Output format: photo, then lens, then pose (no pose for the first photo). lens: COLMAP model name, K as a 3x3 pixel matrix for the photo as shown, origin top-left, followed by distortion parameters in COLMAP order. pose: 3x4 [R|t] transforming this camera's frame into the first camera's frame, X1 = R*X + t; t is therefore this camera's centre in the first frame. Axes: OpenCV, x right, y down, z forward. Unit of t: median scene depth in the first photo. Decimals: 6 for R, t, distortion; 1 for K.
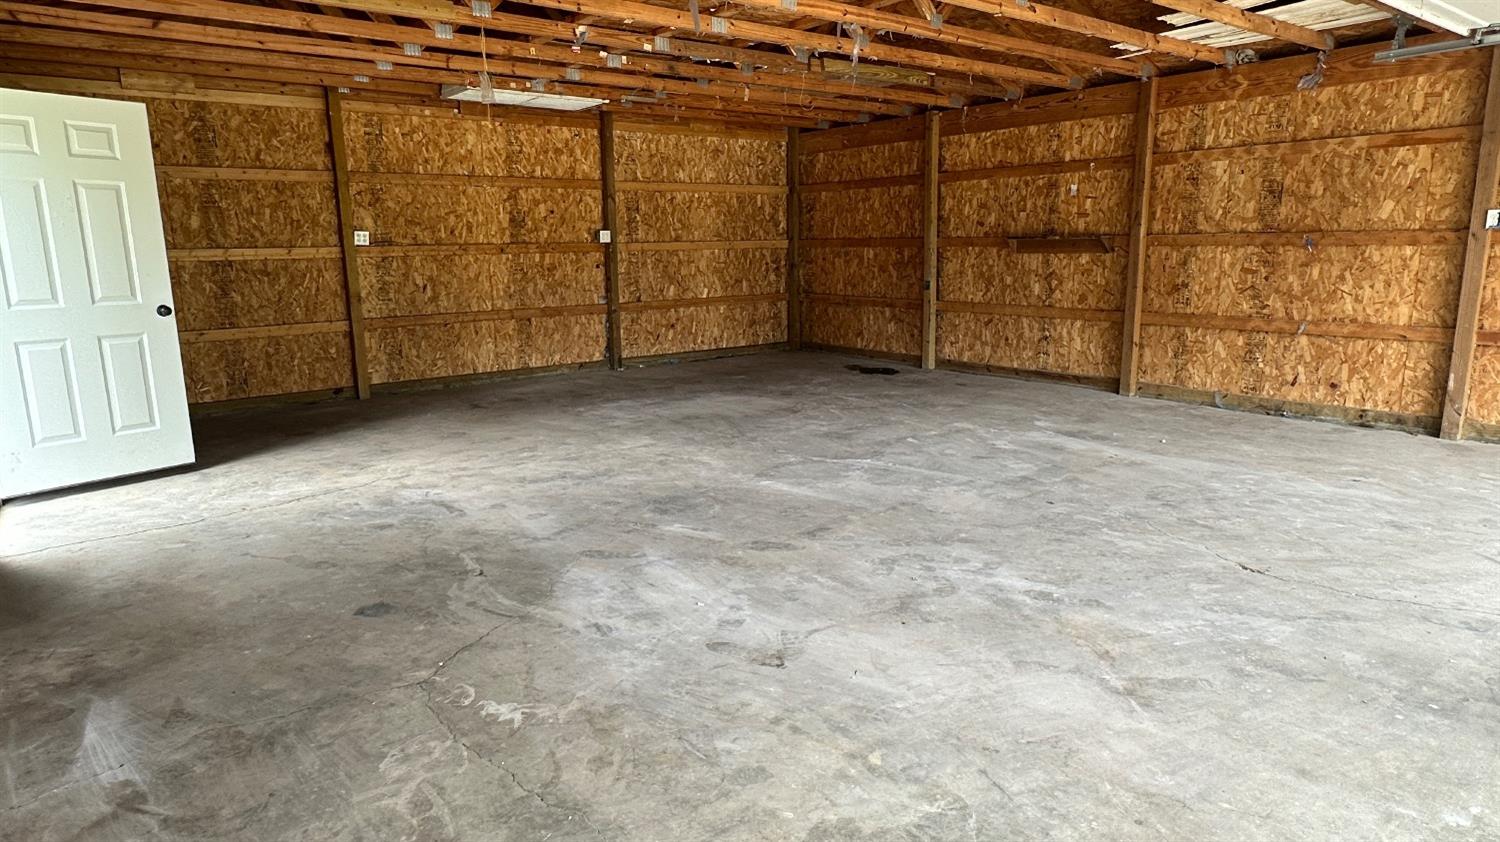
lens RADIAL K [[900.1, 0, 748.4], [0, 900.1, 425.7], [0, 0, 1]] dist [-0.001005, 0.001674]
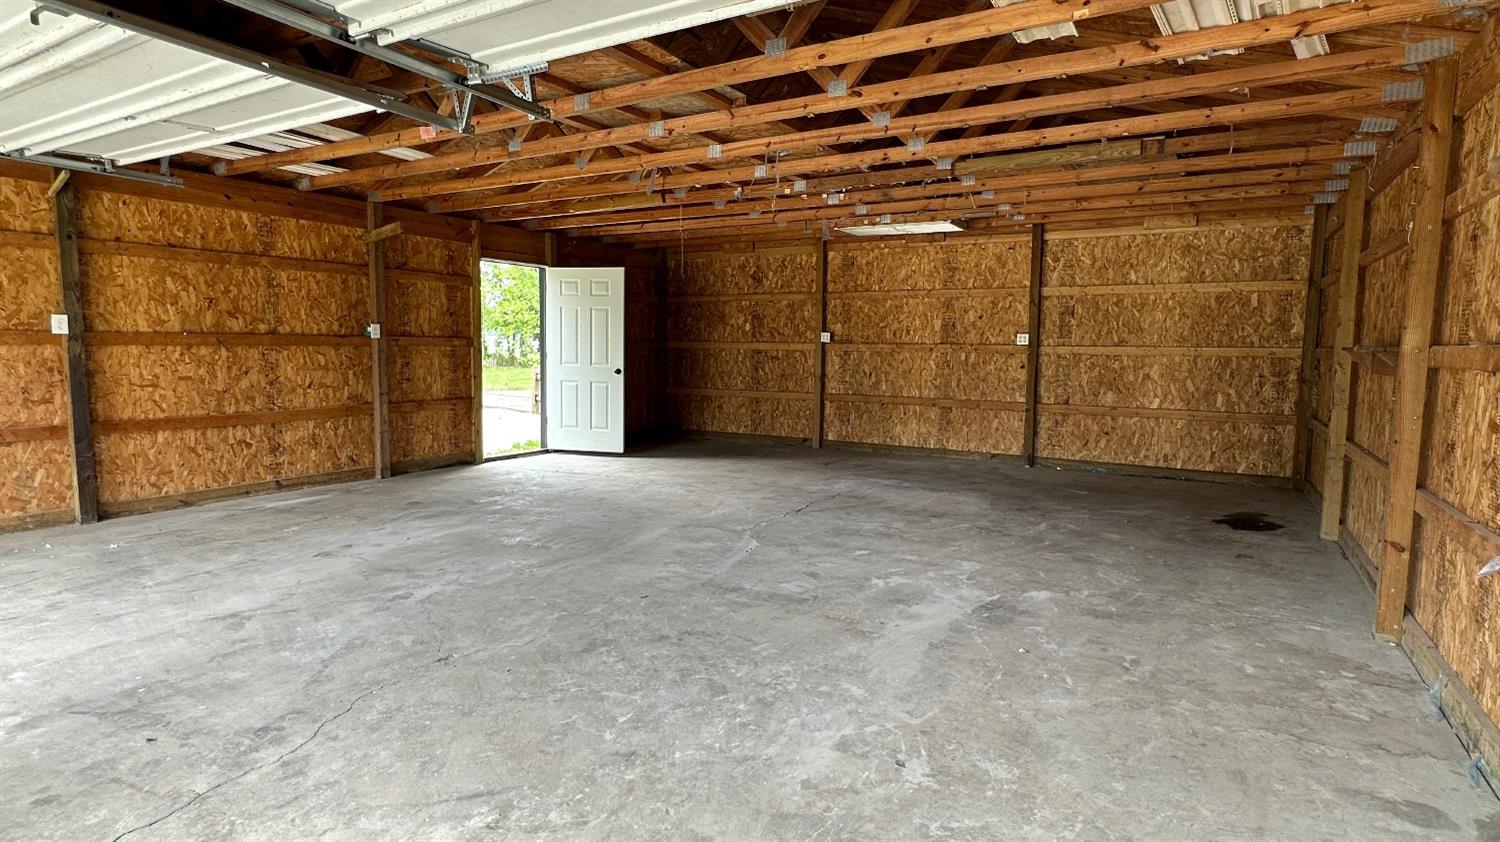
lens RADIAL K [[793.5, 0, 748.9], [0, 793.5, 418.6], [0, 0, 1]] dist [-0.002170, 0.000573]
pose [[0.344693, 0.105620, -0.932755, 1.073243], [-0.206345, 0.977872, 0.034476, -0.149212], [0.915756, 0.180585, 0.358859, 0.679692]]
